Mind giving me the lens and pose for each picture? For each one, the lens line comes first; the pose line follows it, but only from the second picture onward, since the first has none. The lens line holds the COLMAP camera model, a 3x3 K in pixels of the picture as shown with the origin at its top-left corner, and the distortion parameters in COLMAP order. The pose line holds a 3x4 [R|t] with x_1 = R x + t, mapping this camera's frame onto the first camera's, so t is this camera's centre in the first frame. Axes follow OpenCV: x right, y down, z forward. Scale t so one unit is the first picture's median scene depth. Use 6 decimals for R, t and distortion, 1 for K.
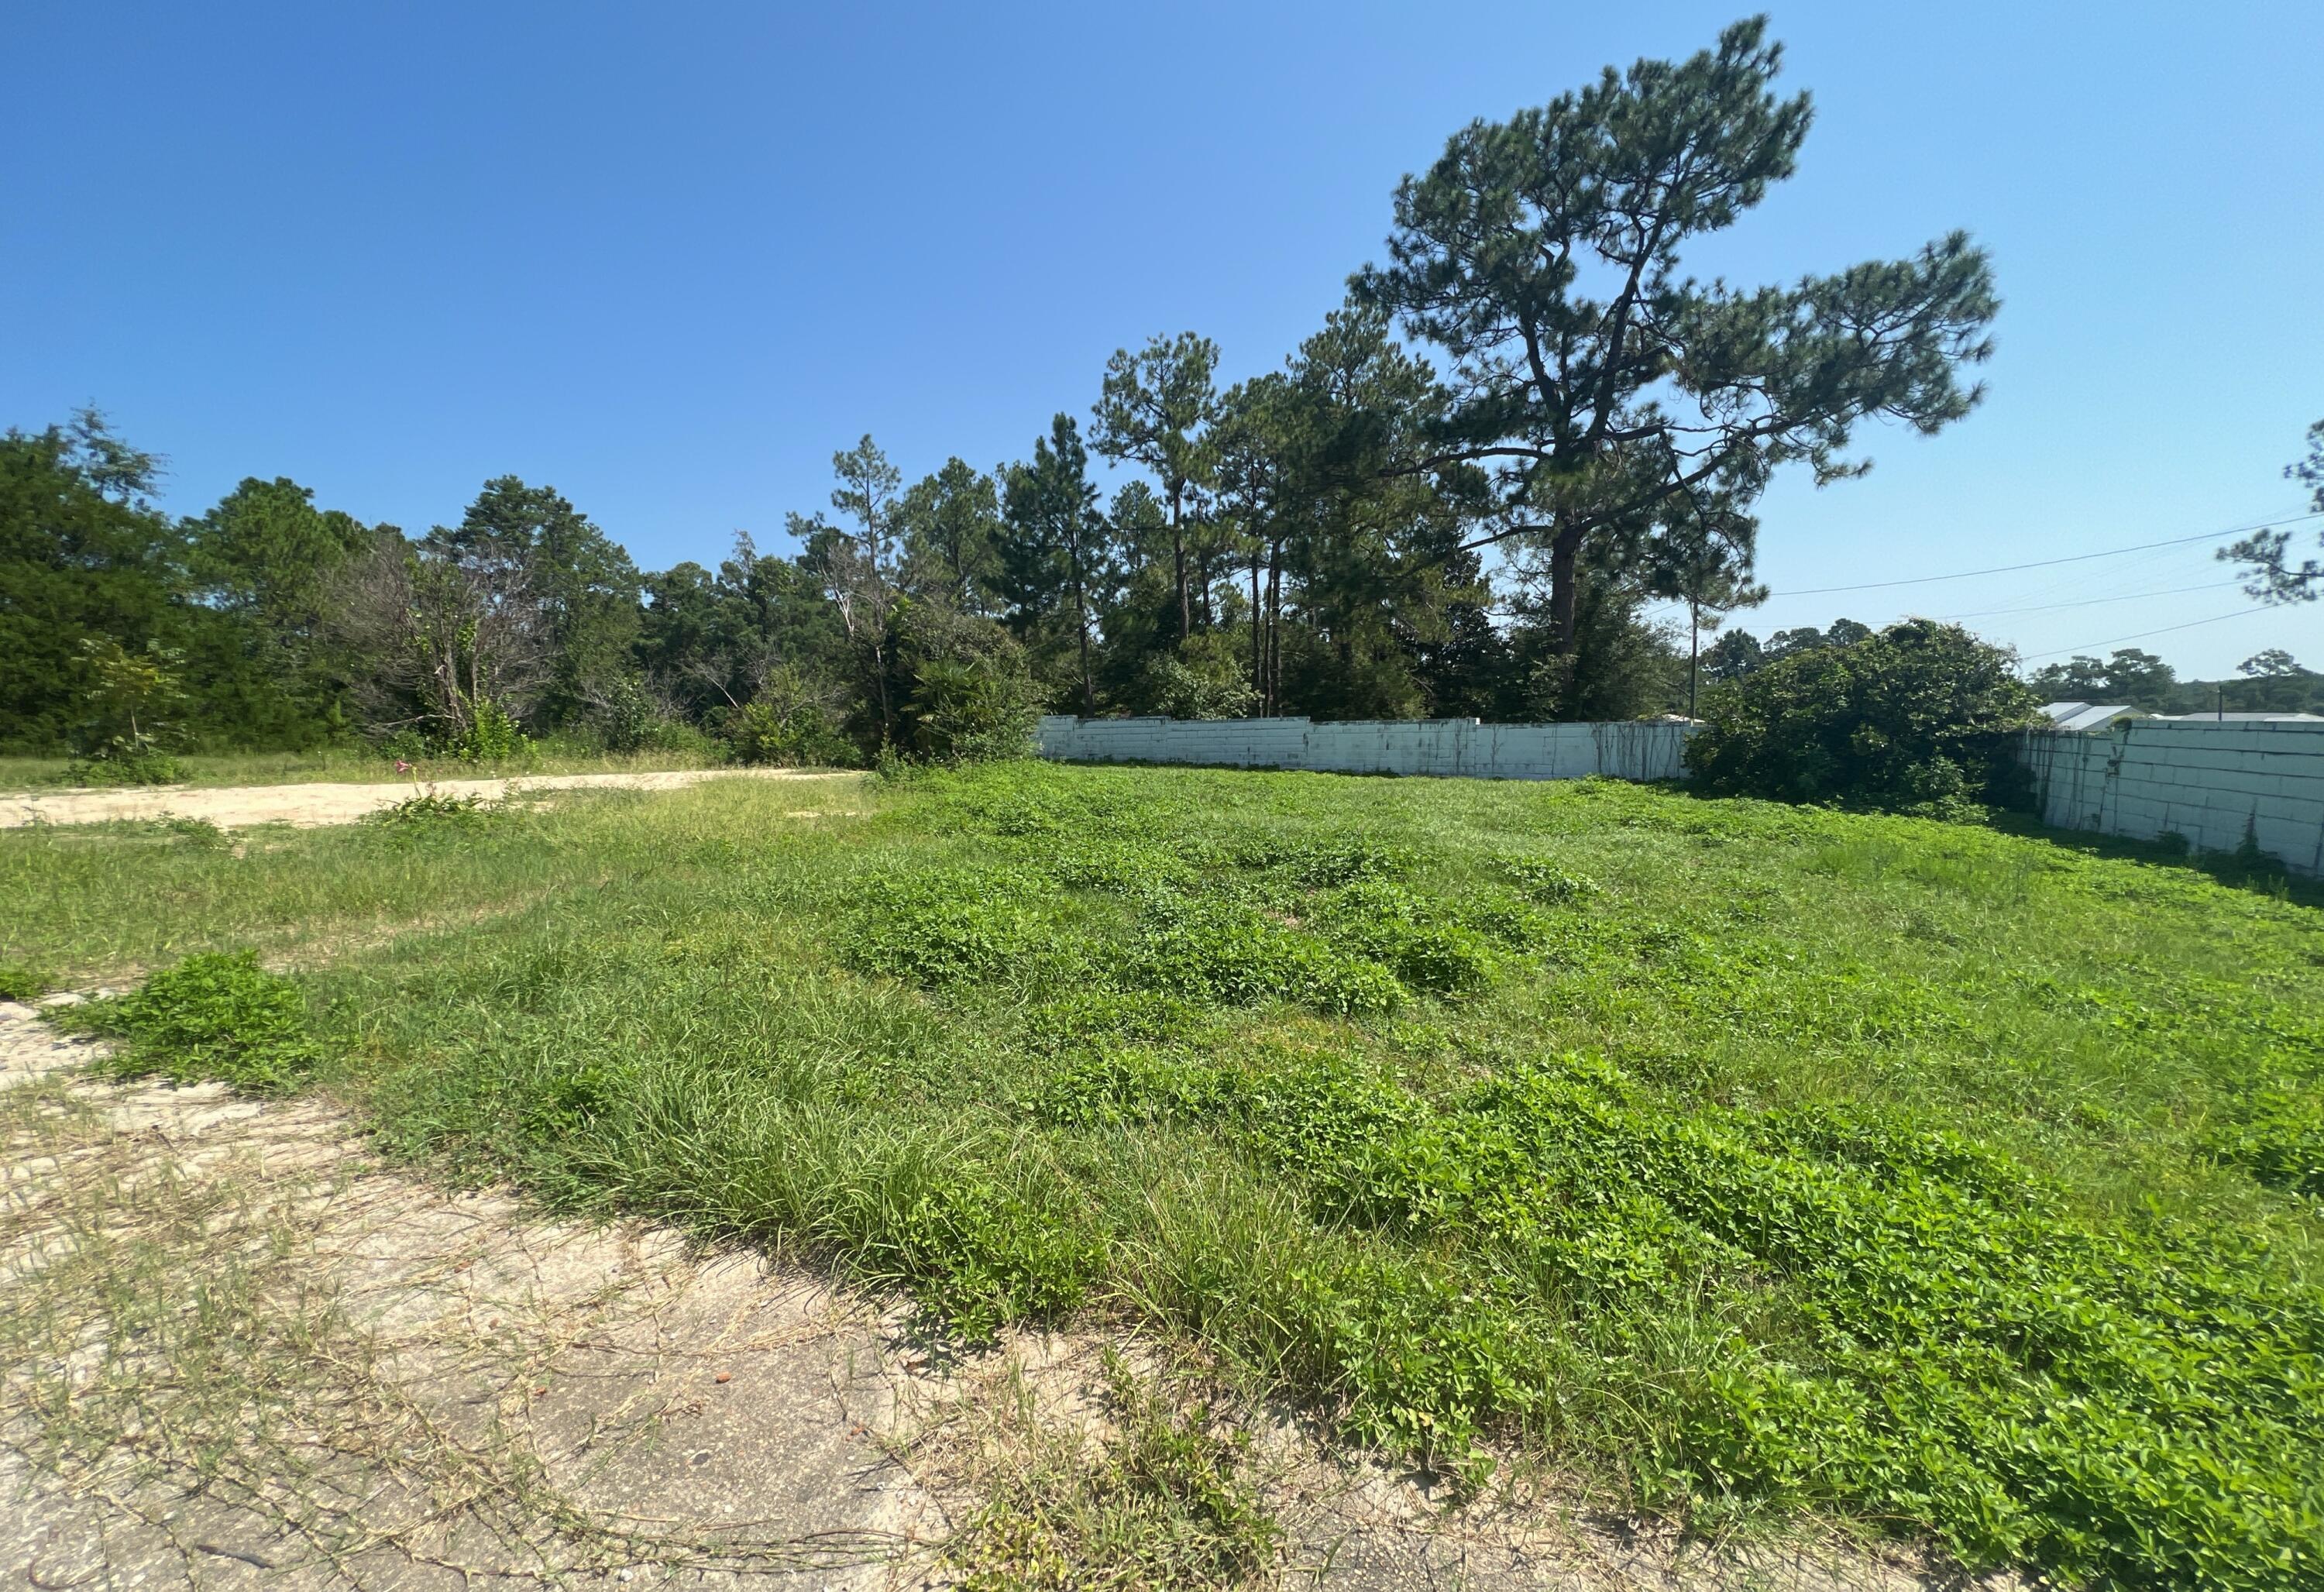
lens RADIAL K [[935.5, 0, 1156.5], [0, 935.5, 846.4], [0, 0, 1]] dist [0.000968, -0.000318]
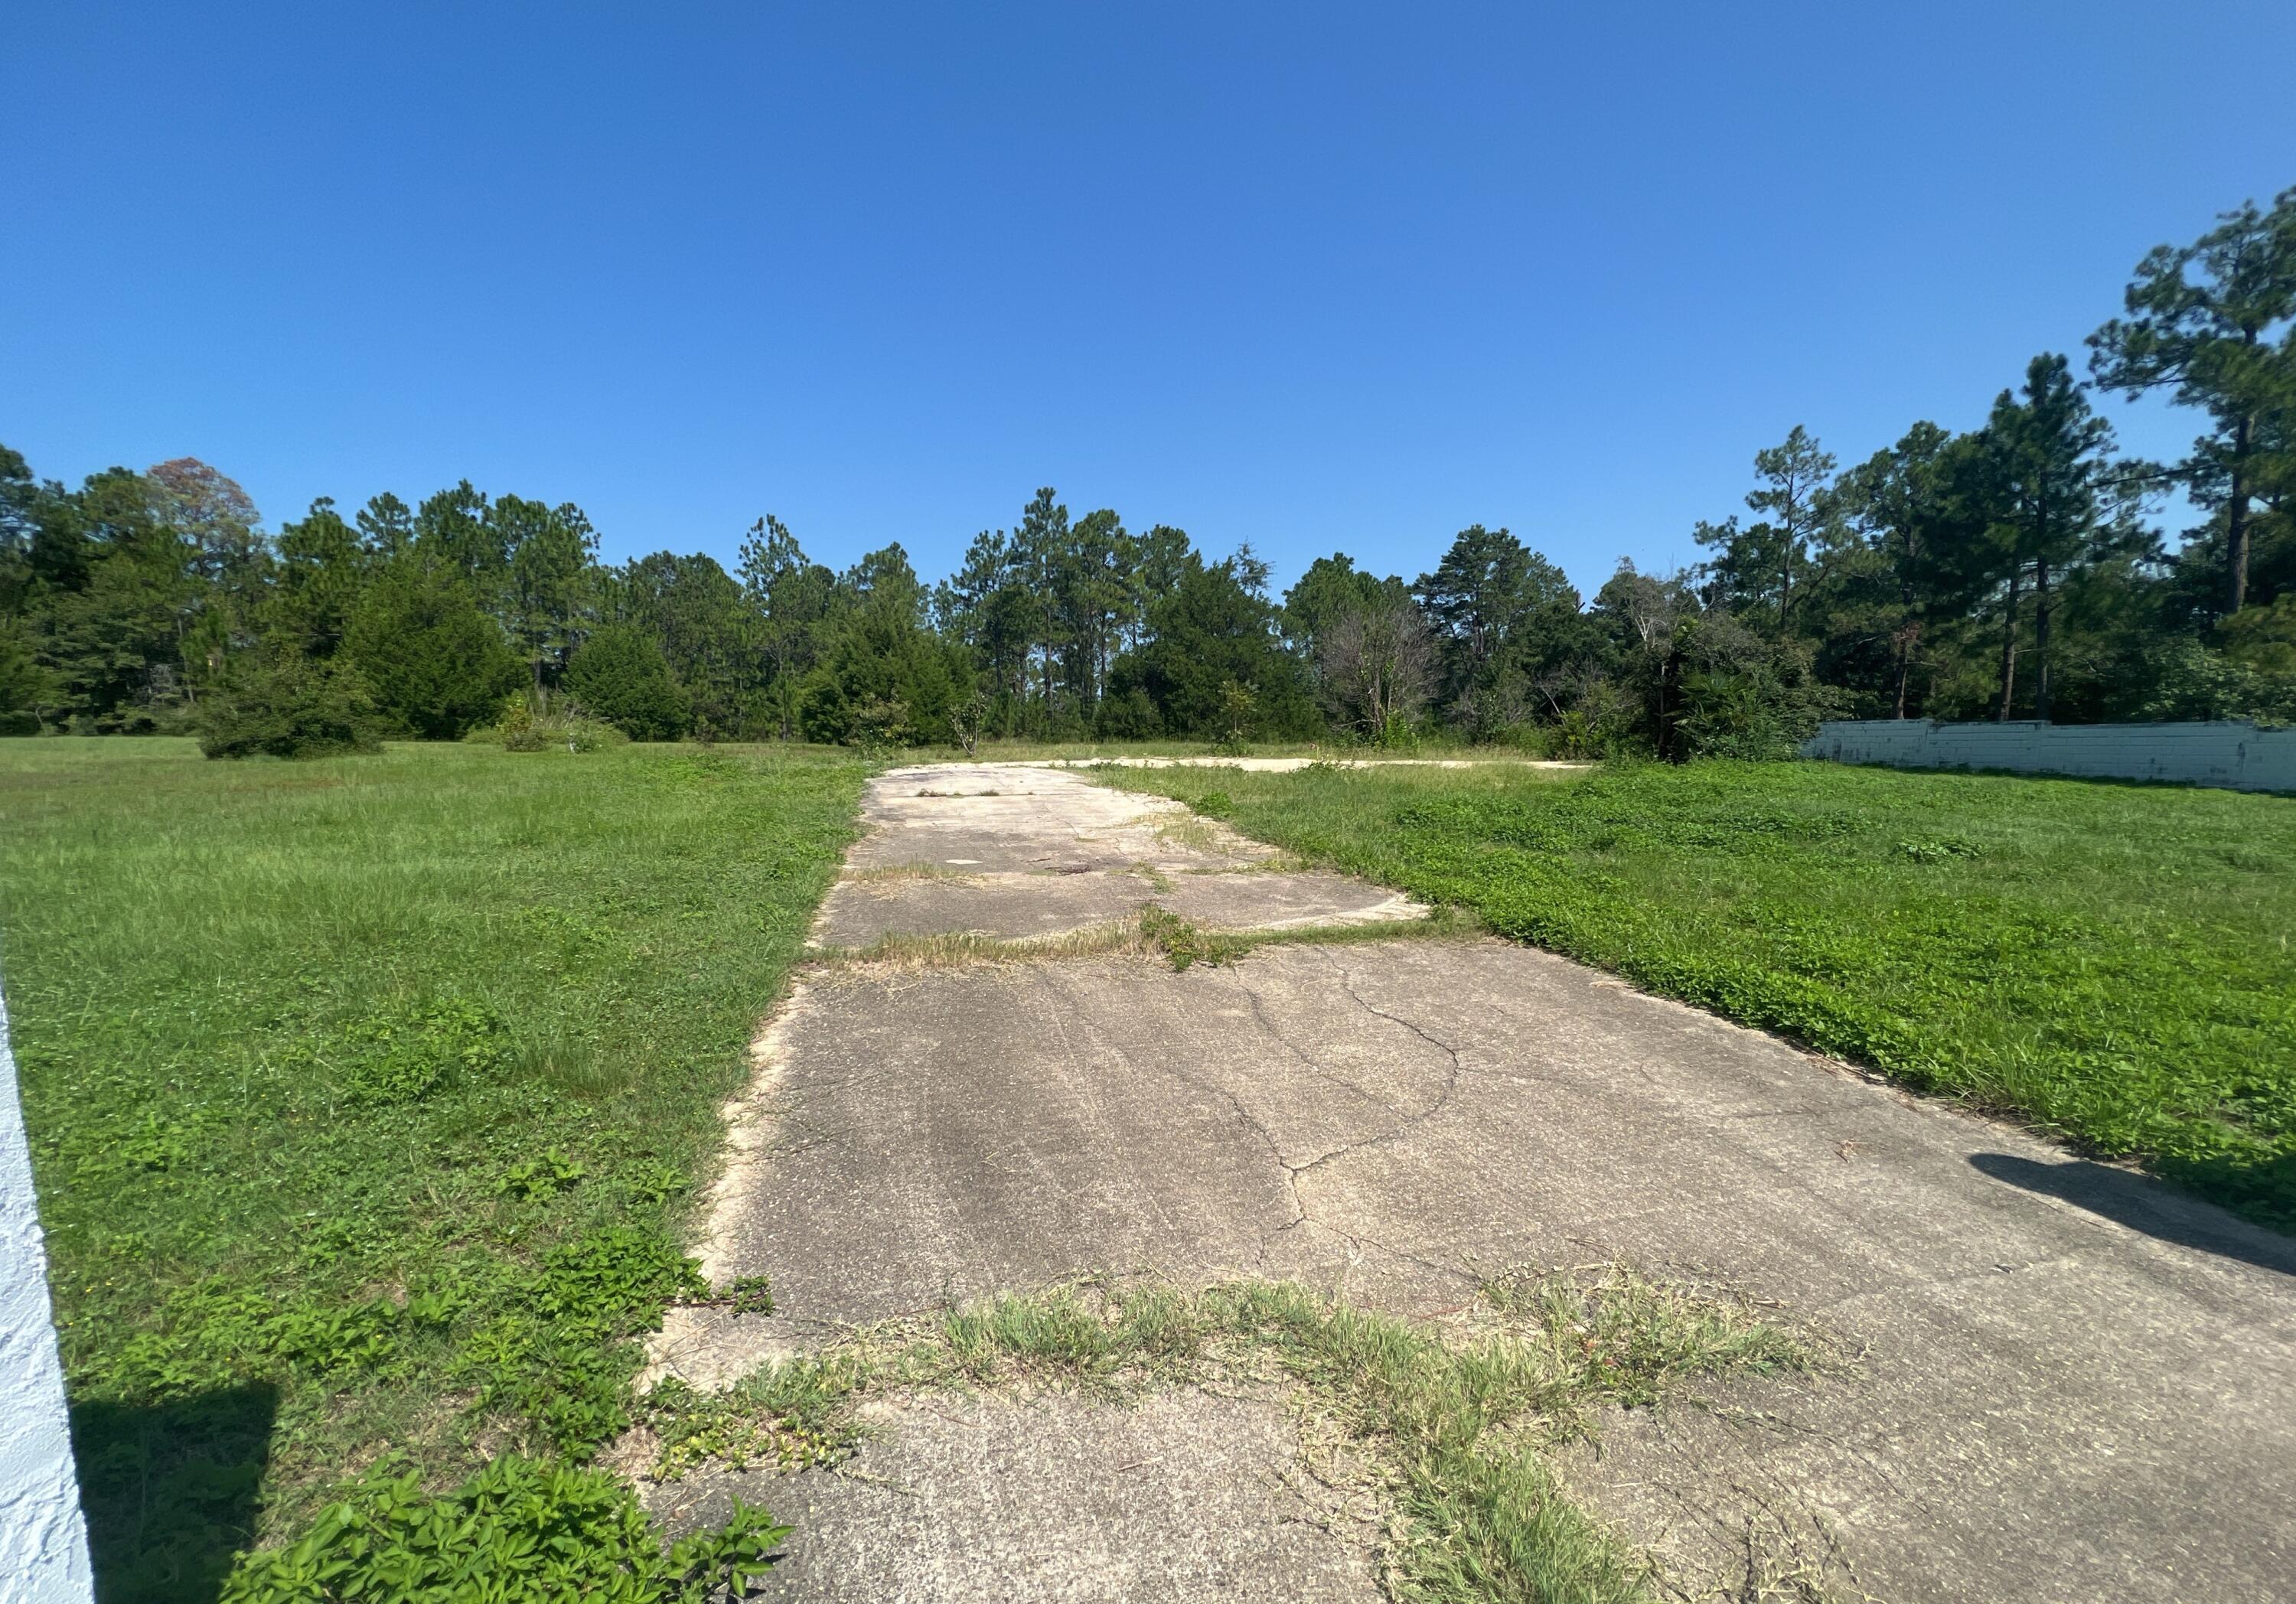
lens RADIAL K [[940.1, 0, 1137.5], [0, 940.1, 851.4], [0, 0, 1]] dist [0.000870, 0.000124]
pose [[0.585093, 0.111772, -0.803227, 0.146826], [-0.110466, 0.992209, 0.057603, 0.015178], [0.803408, 0.055027, 0.592881, -0.115497]]
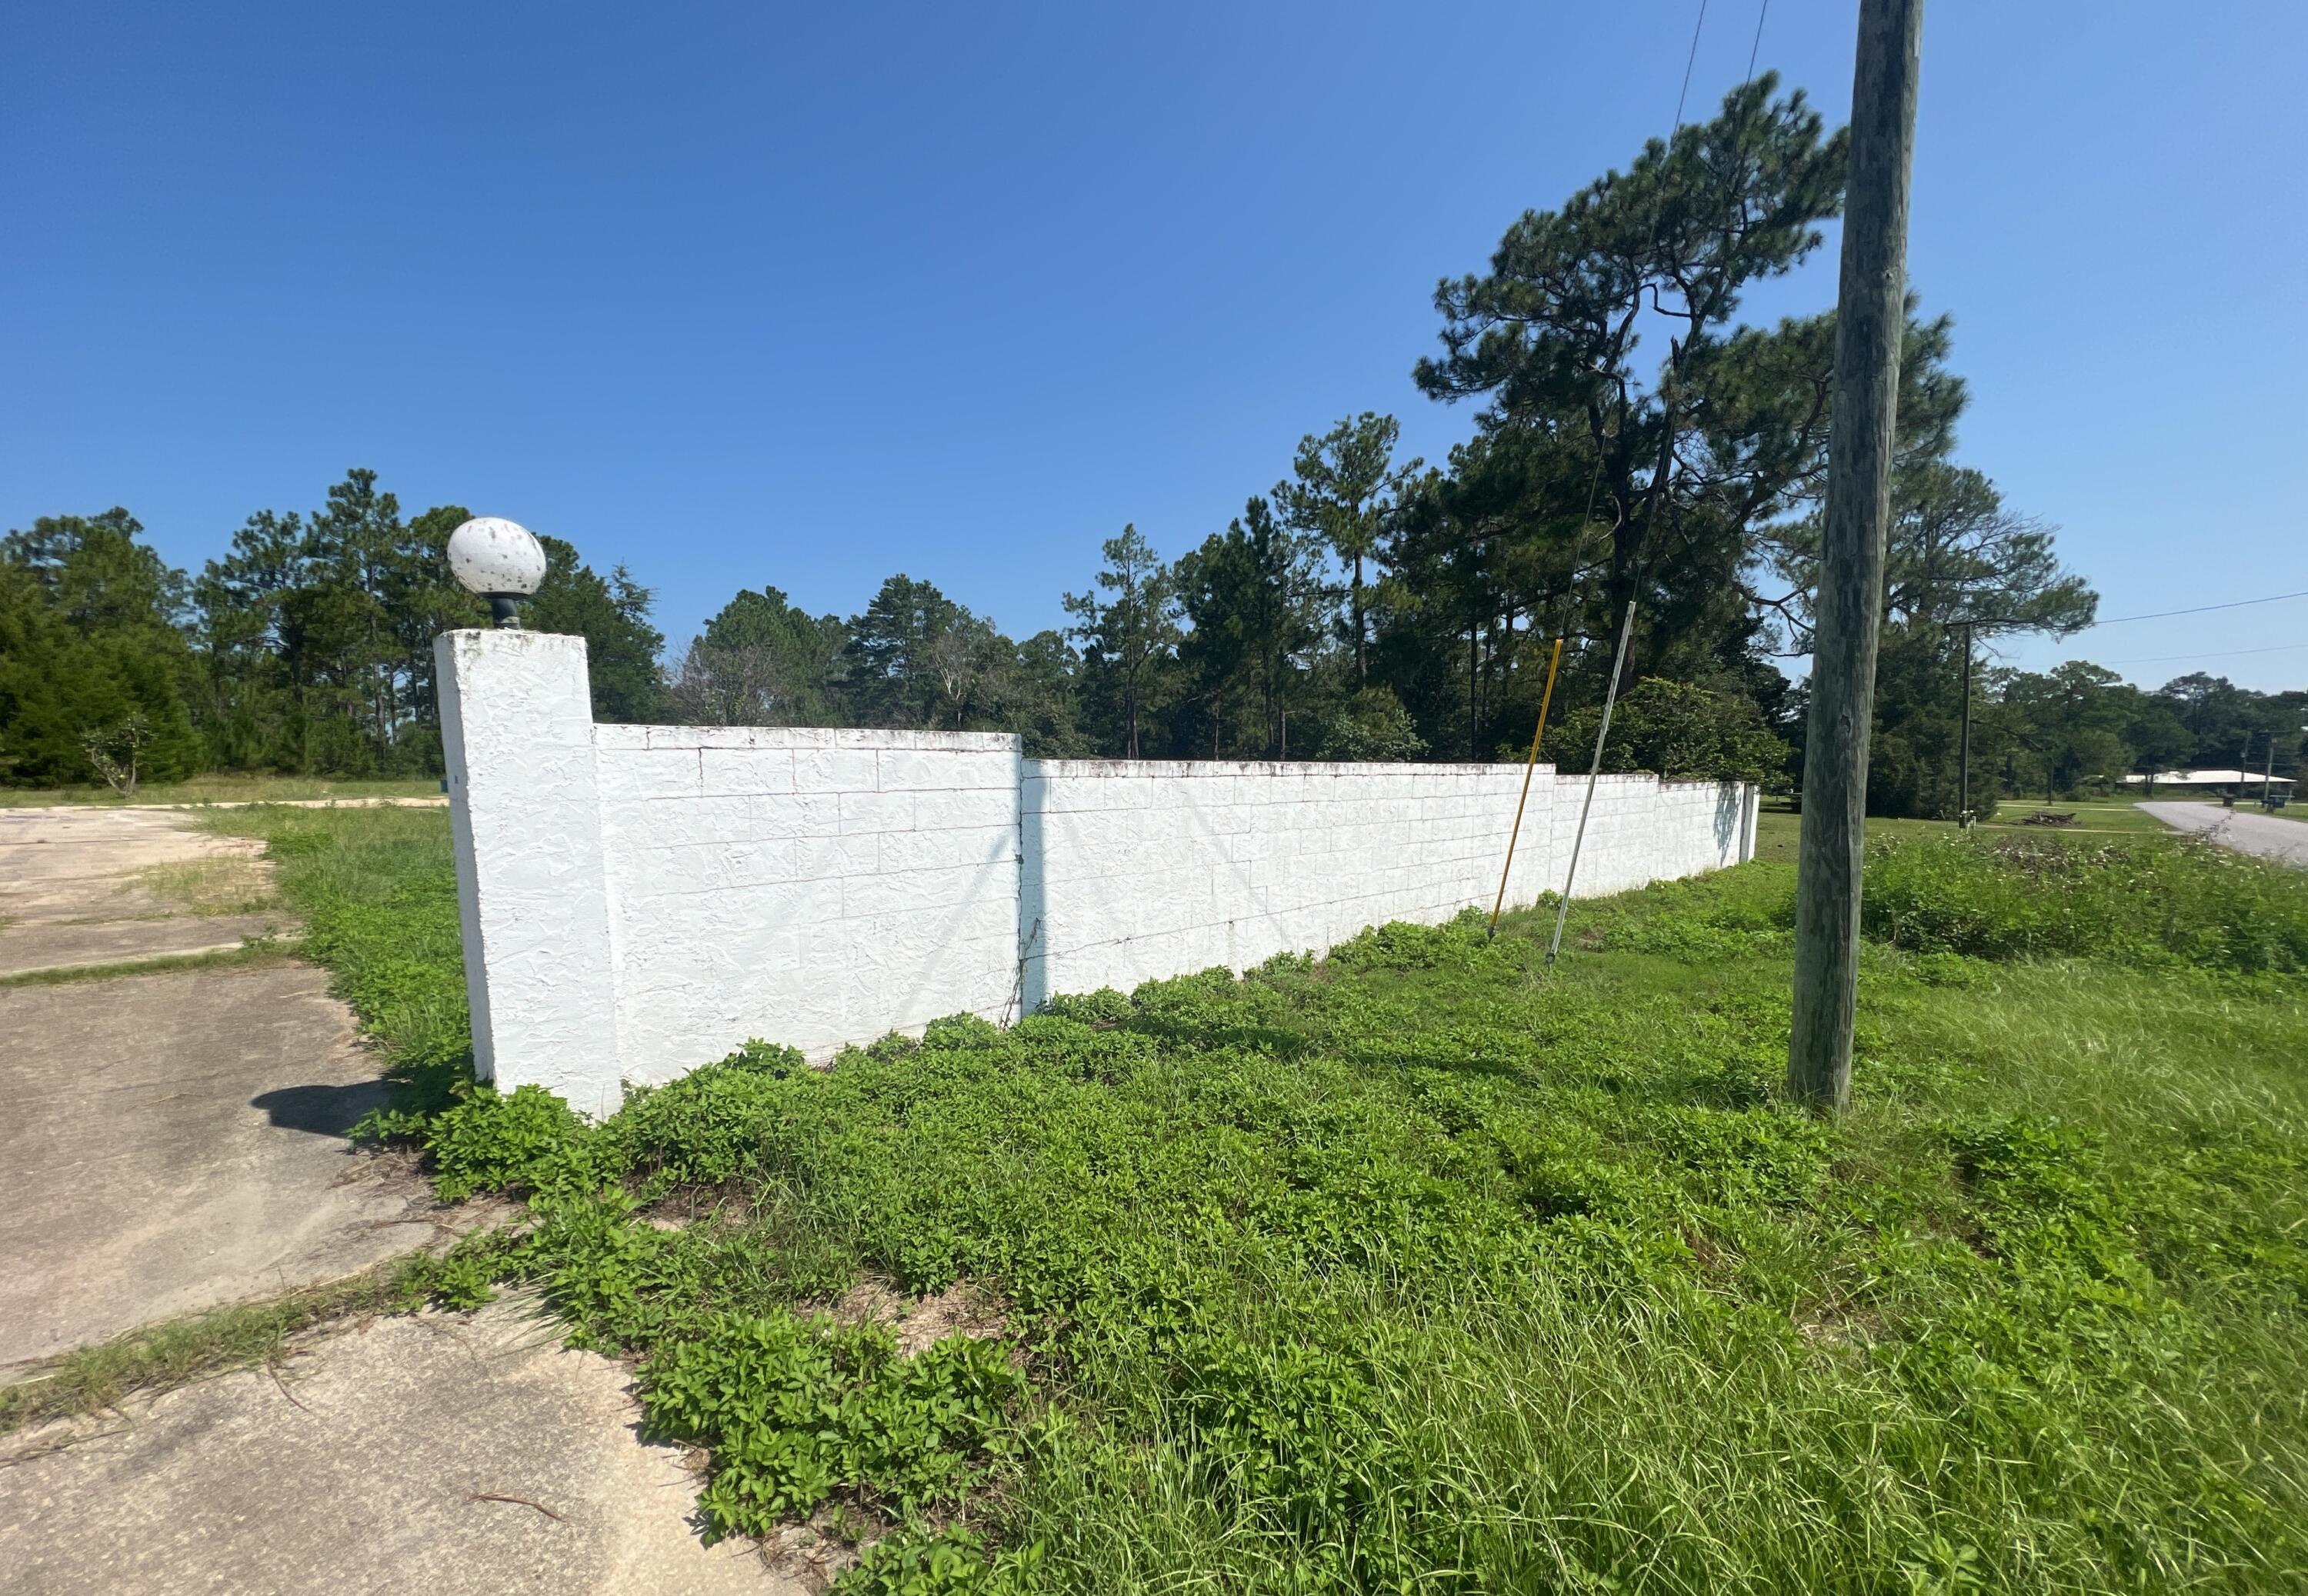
lens RADIAL K [[937.4, 0, 1149.6], [0, 937.4, 849.7], [0, 0, 1]] dist [0.000525, 0.000105]
pose [[0.918519, 0.048389, -0.392405, 0.246004], [-0.065924, 0.997333, -0.031326, 0.007048], [0.389842, 0.054643, 0.919259, -0.068292]]
